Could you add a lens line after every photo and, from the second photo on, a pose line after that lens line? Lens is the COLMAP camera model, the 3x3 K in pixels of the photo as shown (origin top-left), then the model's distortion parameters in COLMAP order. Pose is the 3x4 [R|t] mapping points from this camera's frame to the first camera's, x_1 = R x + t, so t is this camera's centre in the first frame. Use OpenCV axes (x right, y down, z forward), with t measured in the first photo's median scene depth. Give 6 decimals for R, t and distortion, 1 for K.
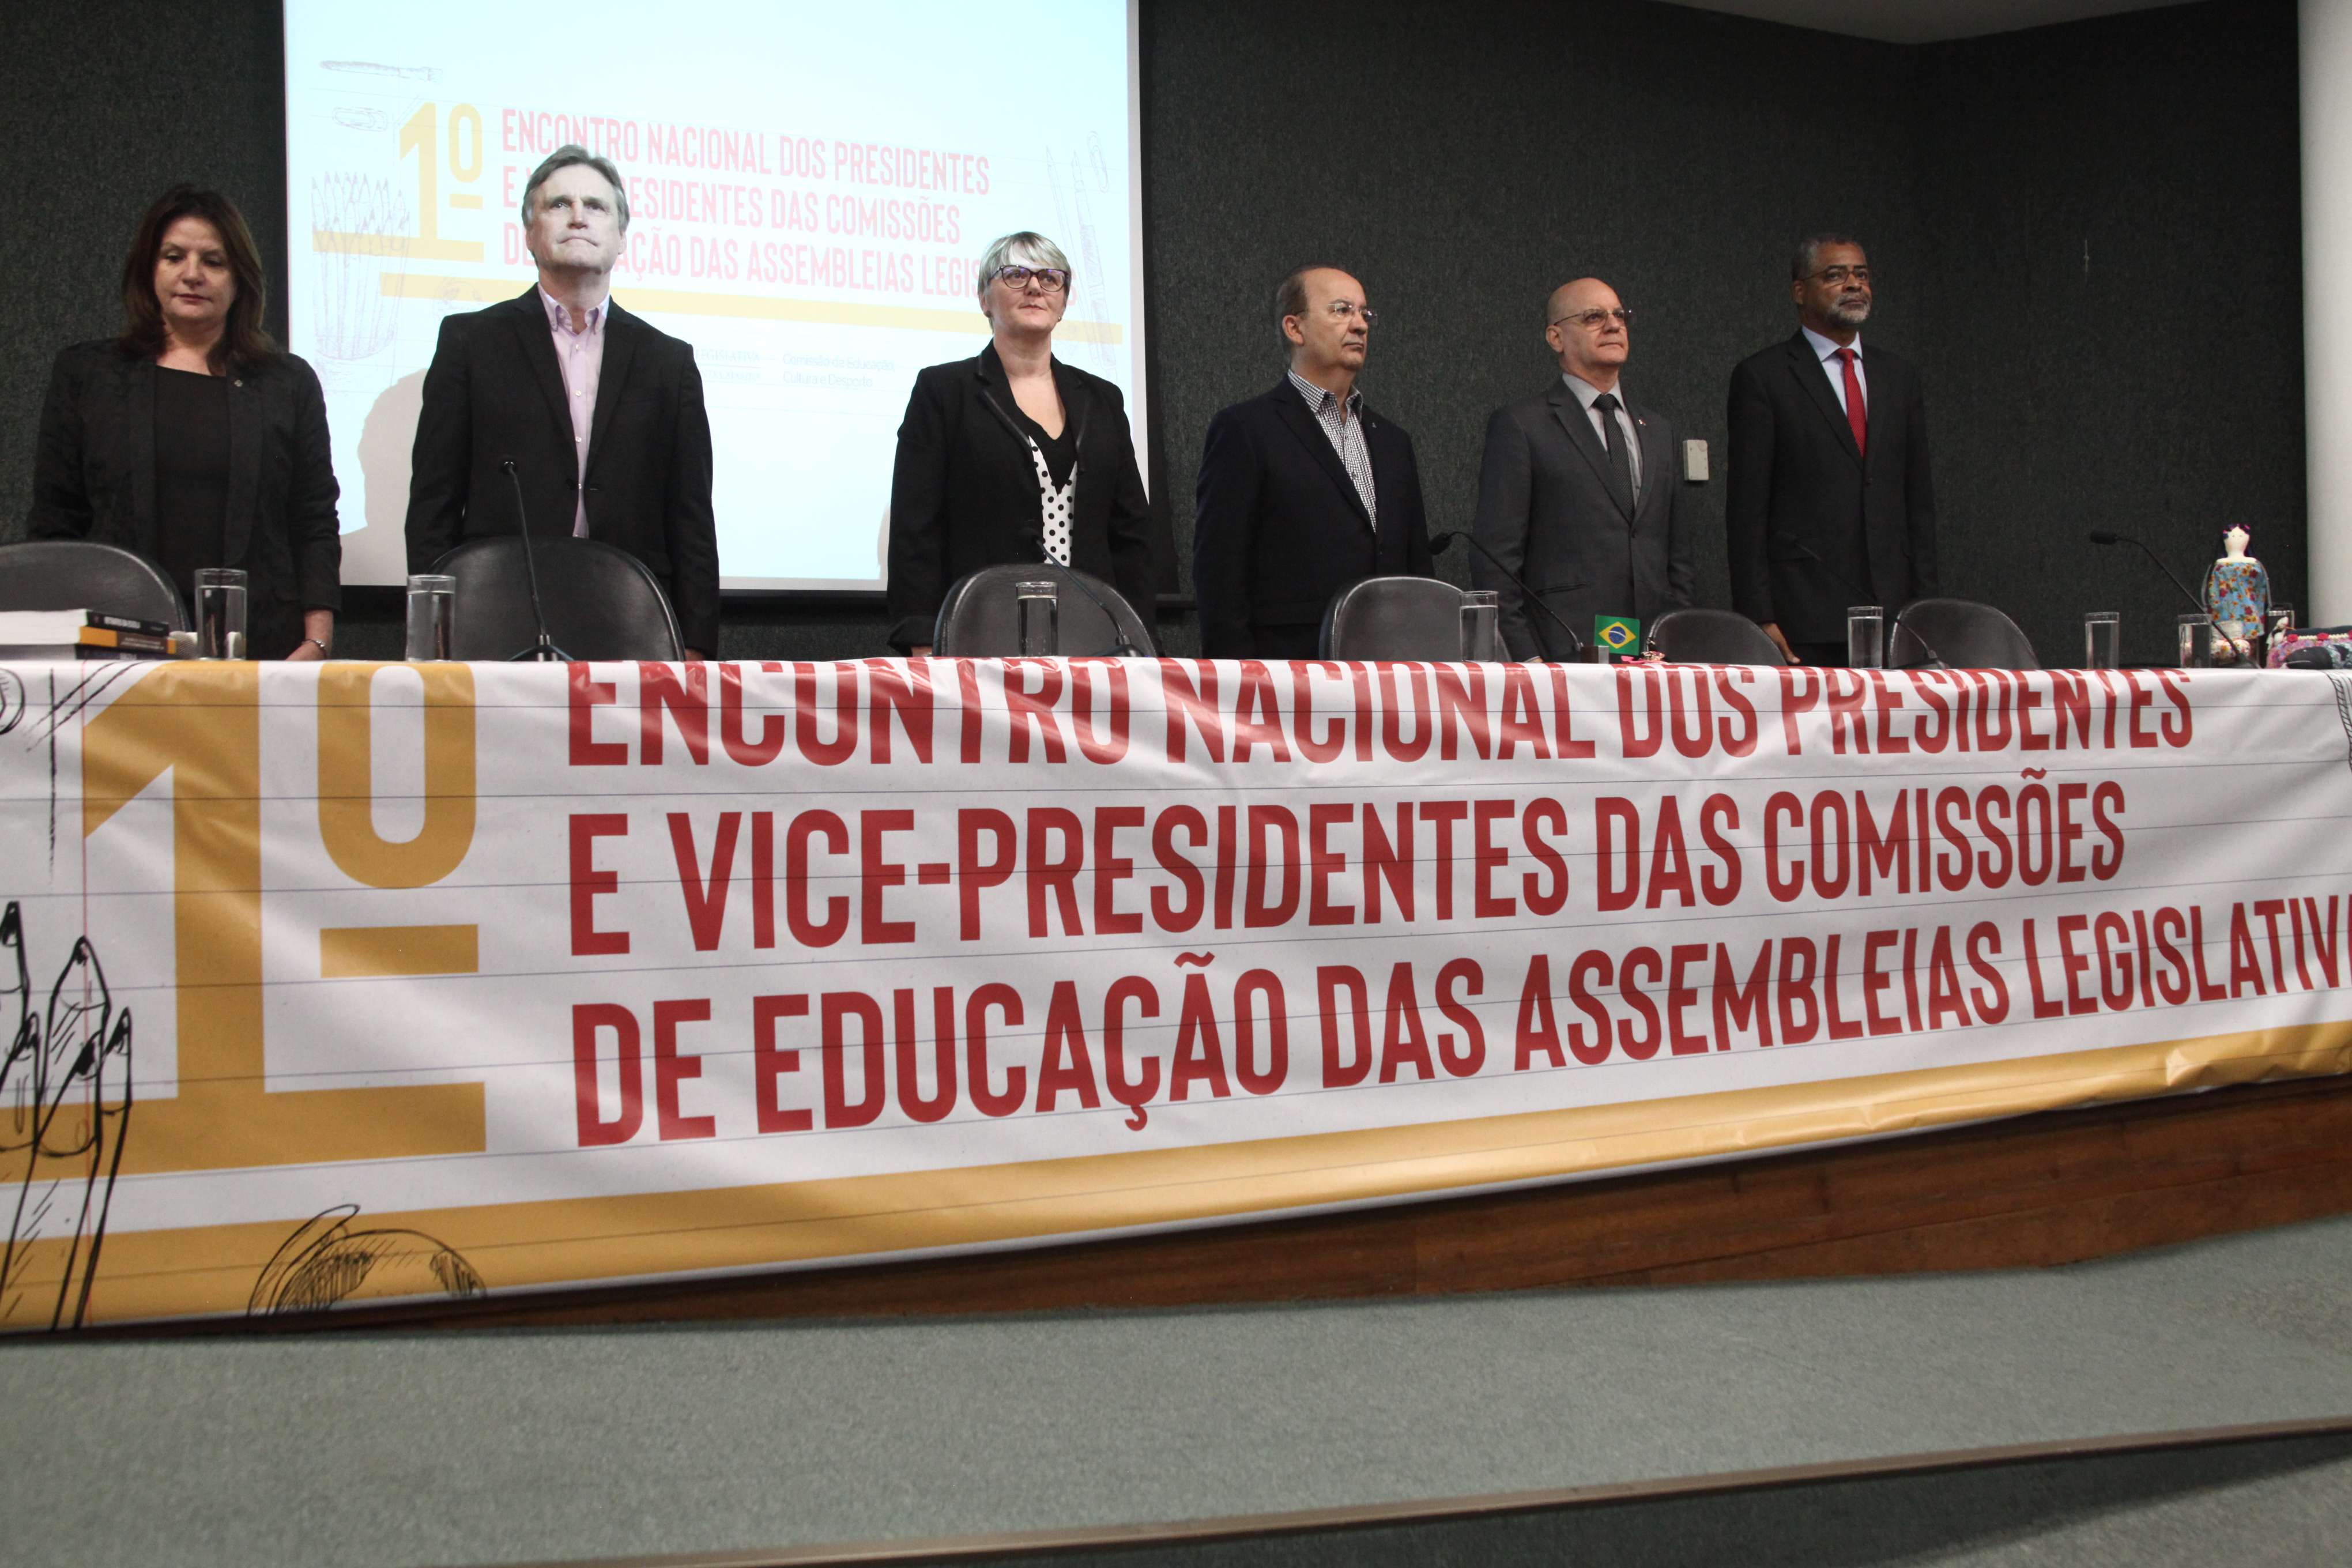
lens RADIAL K [[2094.3, 0, 1185.8], [0, 2094.3, 771.8], [0, 0, 1]] dist [-0.120445, 0.116385]
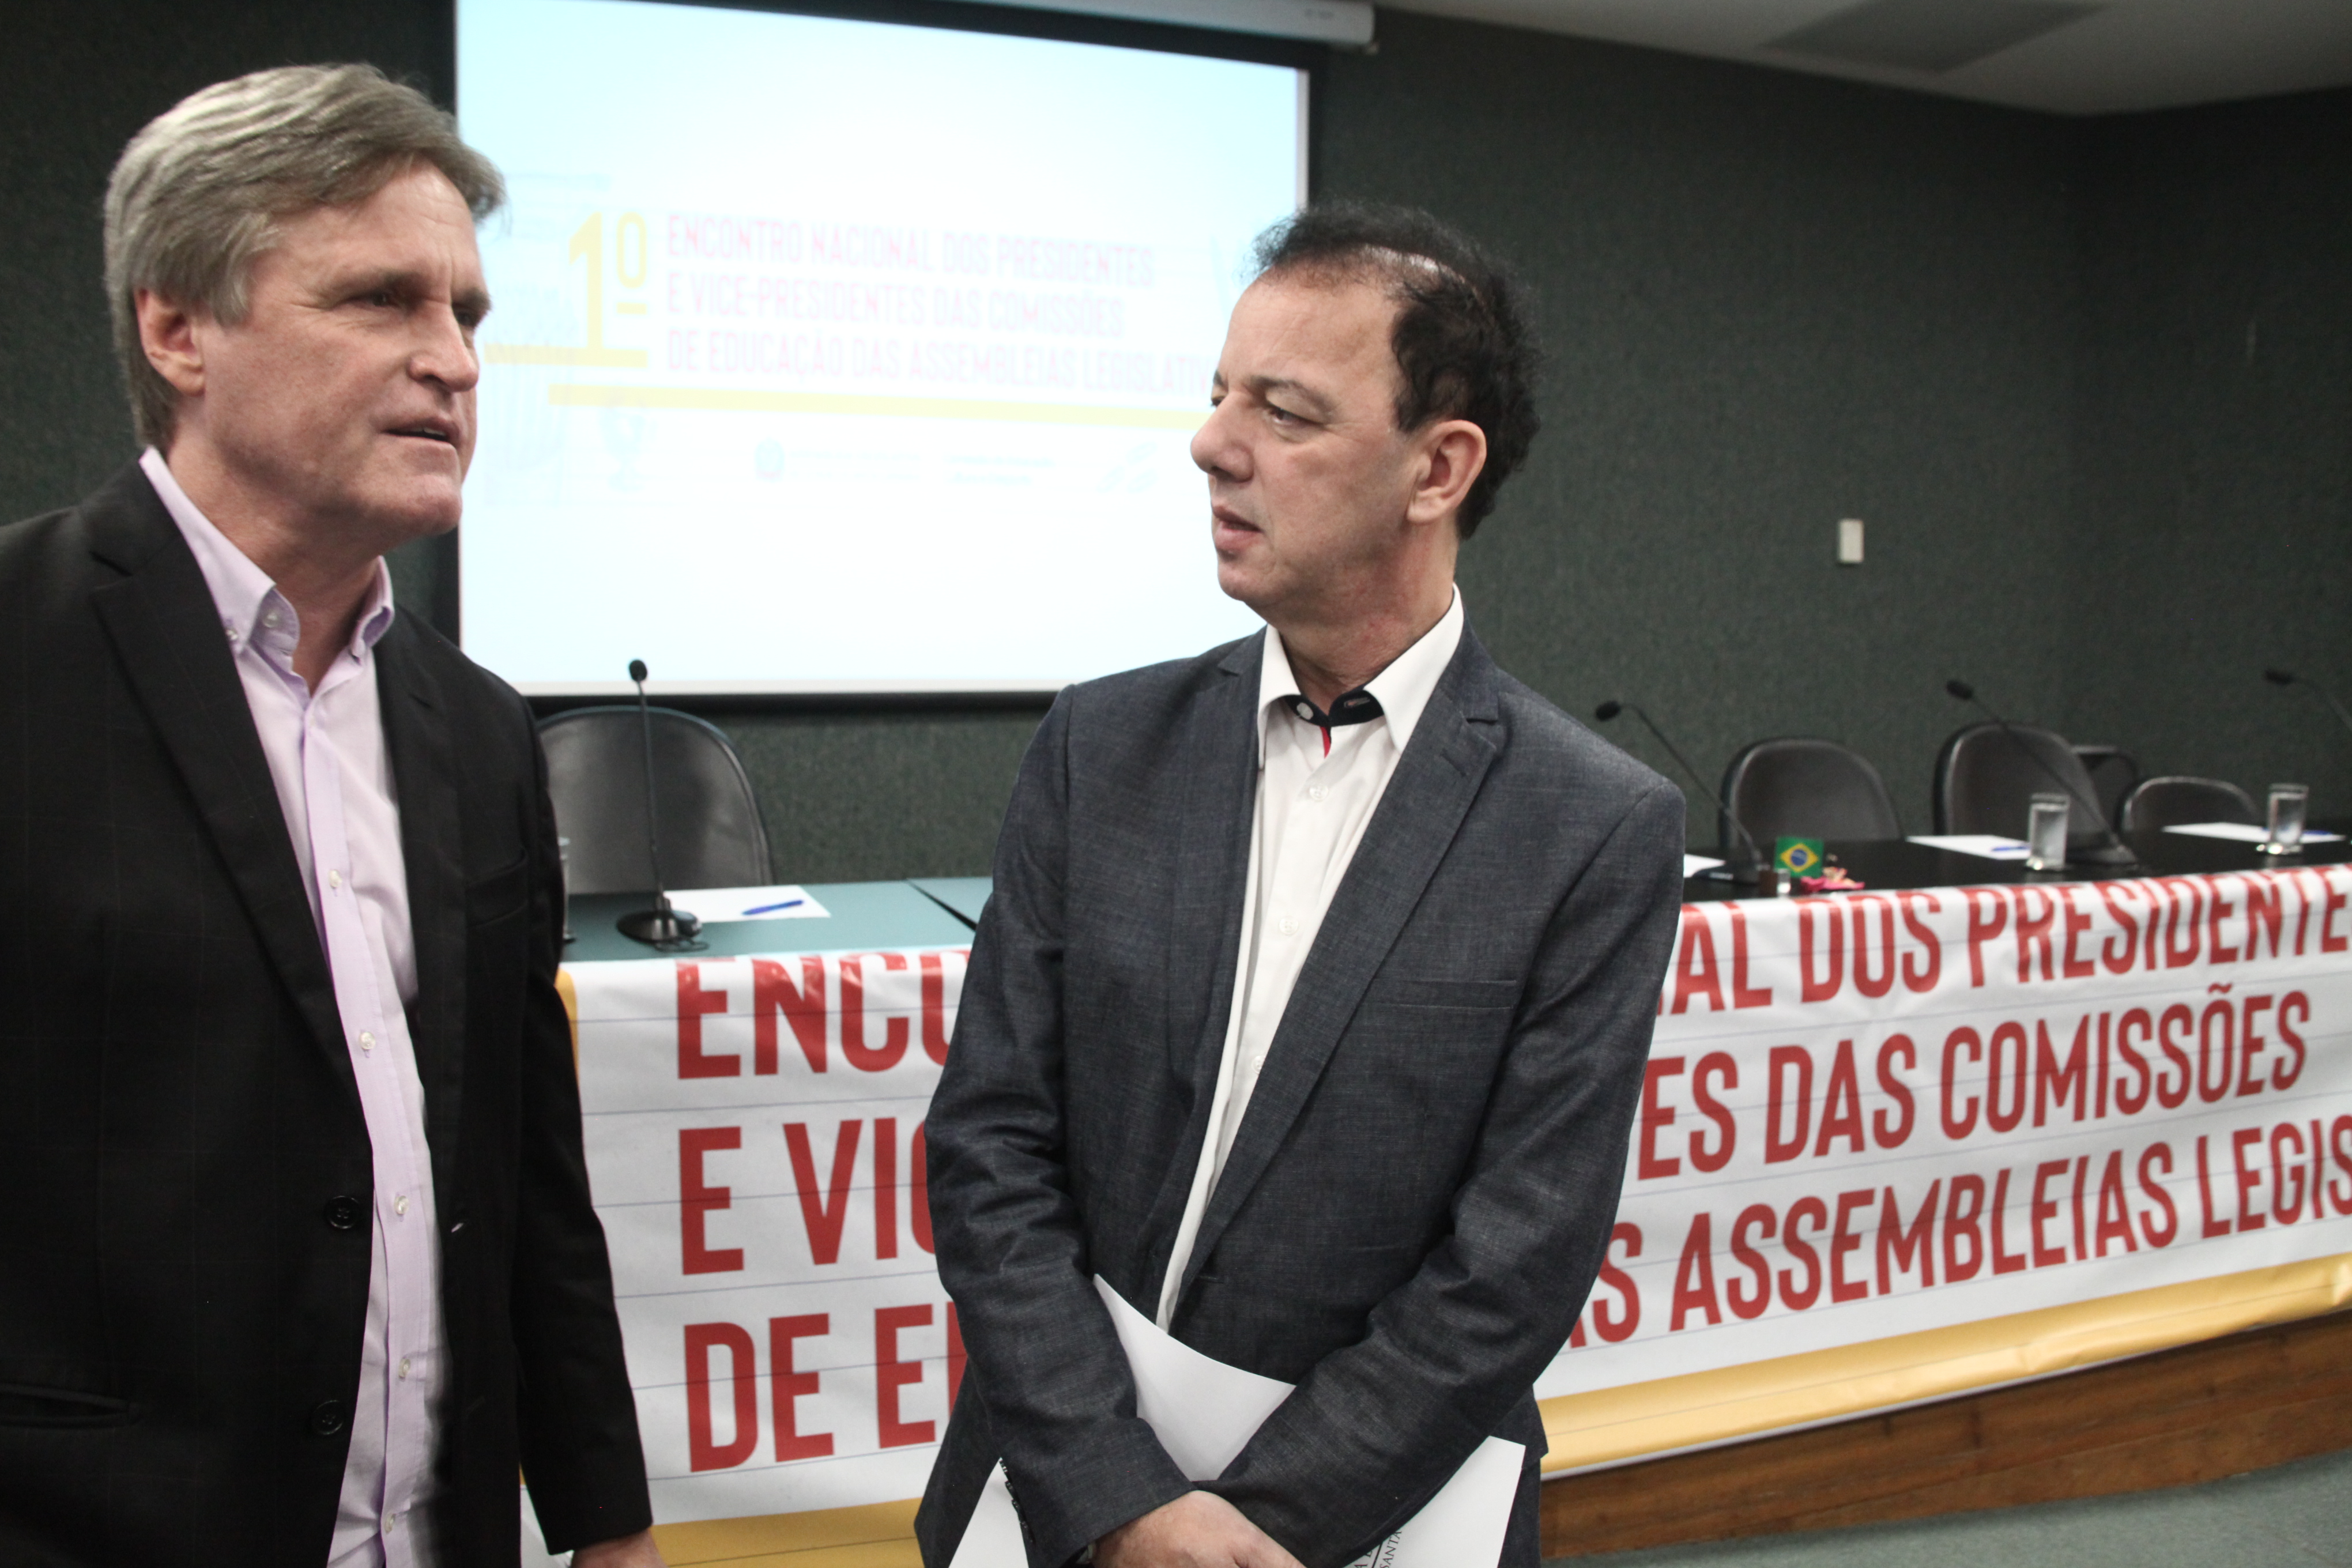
lens RADIAL K [[1851.1, 0, 1187.0], [0, 1851.1, 780.9], [0, 0, 1]] dist [-0.151221, 0.104031]
pose [[0.996786, 0.029543, -0.074470, -0.008300], [-0.023964, 0.996916, 0.074723, -0.148934], [0.076448, -0.072699, 0.994420, 0.152716]]
